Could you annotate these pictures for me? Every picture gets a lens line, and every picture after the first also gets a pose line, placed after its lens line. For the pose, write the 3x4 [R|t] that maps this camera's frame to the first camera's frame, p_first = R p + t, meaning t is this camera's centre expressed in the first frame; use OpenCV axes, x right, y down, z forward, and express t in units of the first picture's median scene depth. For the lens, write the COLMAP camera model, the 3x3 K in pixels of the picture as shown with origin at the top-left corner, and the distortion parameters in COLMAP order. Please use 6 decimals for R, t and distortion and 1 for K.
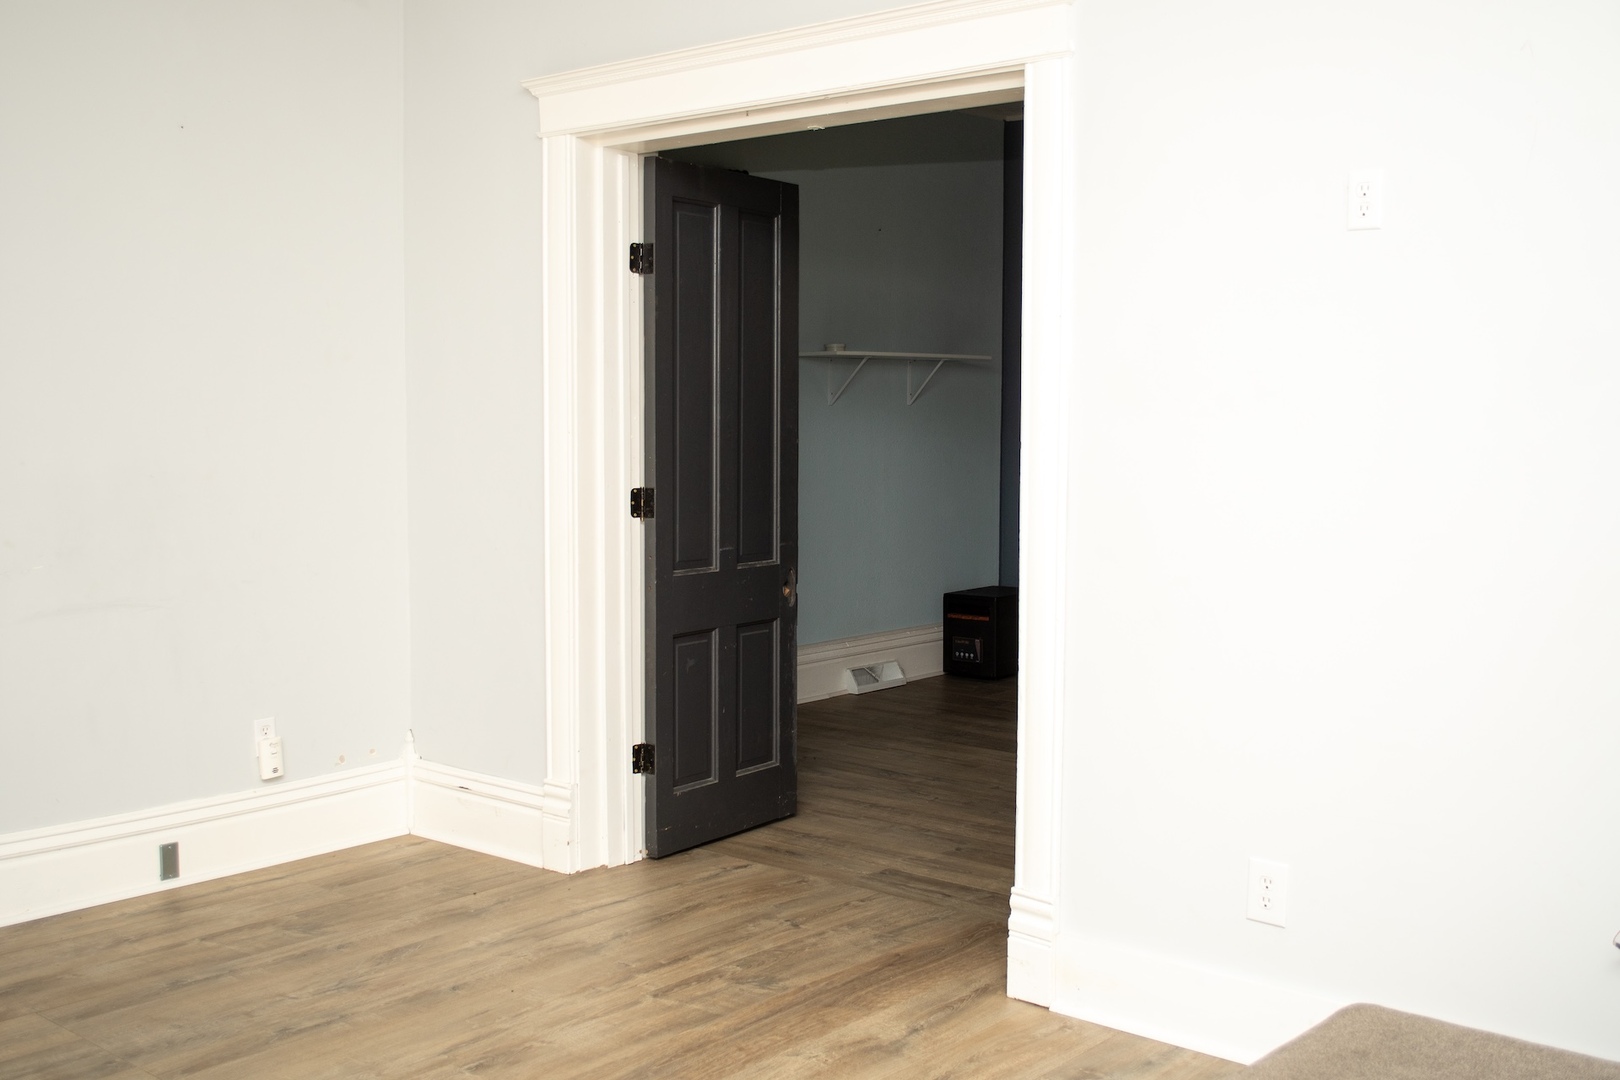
lens RADIAL K [[1684.6, 0, 809.6], [0, 1684.6, 540.5], [0, 0, 1]] dist [-0.039165, 0.000000]
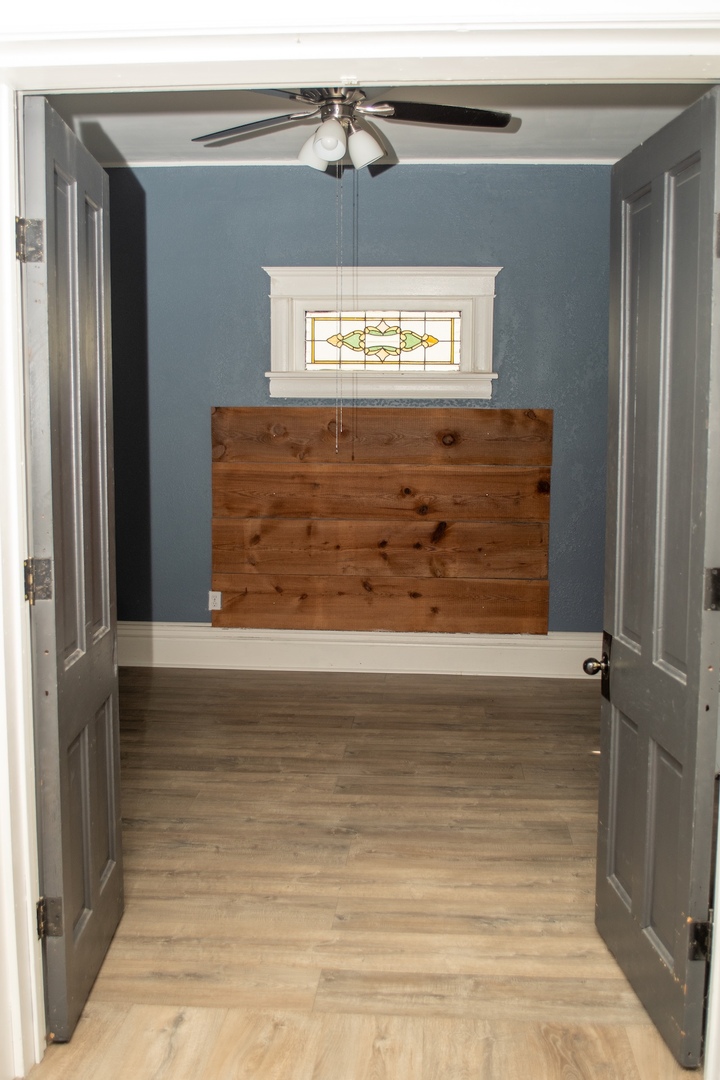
lens RADIAL K [[1123.1, 0, 360.7], [0, 1123.1, 541.7], [0, 0, 1]] dist [-0.039165, 0.000000]
pose [[0.809261, -0.058565, 0.584523, -0.271694], [0.048461, 0.998282, 0.032926, -0.047406], [-0.585447, 0.001681, 0.810709, 0.530735]]
